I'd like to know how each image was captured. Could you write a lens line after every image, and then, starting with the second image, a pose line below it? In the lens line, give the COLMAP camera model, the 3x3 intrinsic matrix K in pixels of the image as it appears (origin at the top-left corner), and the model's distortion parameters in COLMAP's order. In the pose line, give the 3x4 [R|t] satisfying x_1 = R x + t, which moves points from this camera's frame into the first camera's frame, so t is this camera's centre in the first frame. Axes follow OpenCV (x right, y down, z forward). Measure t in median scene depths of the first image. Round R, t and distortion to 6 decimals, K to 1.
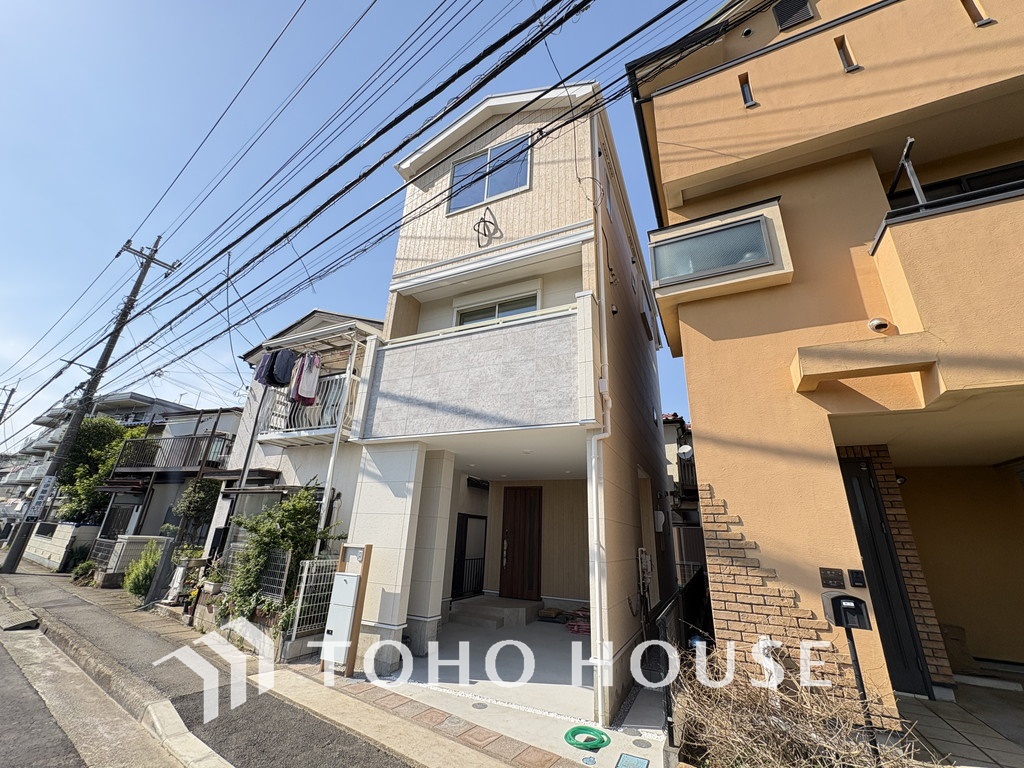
lens RADIAL K [[408.6, 0, 510.4], [0, 408.6, 384.0], [0, 0, 1]] dist [0.000485, 0.000147]
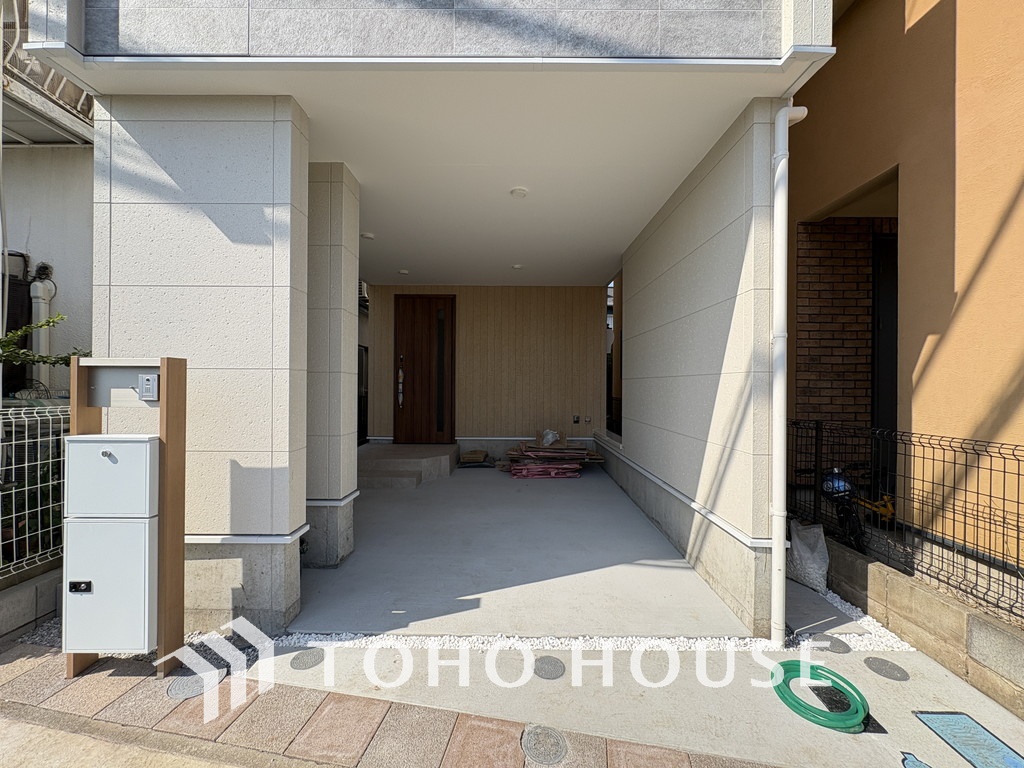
lens RADIAL K [[408.6, 0, 510.4], [0, 408.6, 384.0], [0, 0, 1]] dist [0.000485, 0.000147]
pose [[0.907219, -0.035846, 0.419129, -0.209499], [-0.117765, 0.934879, 0.334863, 0.236567], [-0.403838, -0.353153, 0.843918, 0.521391]]
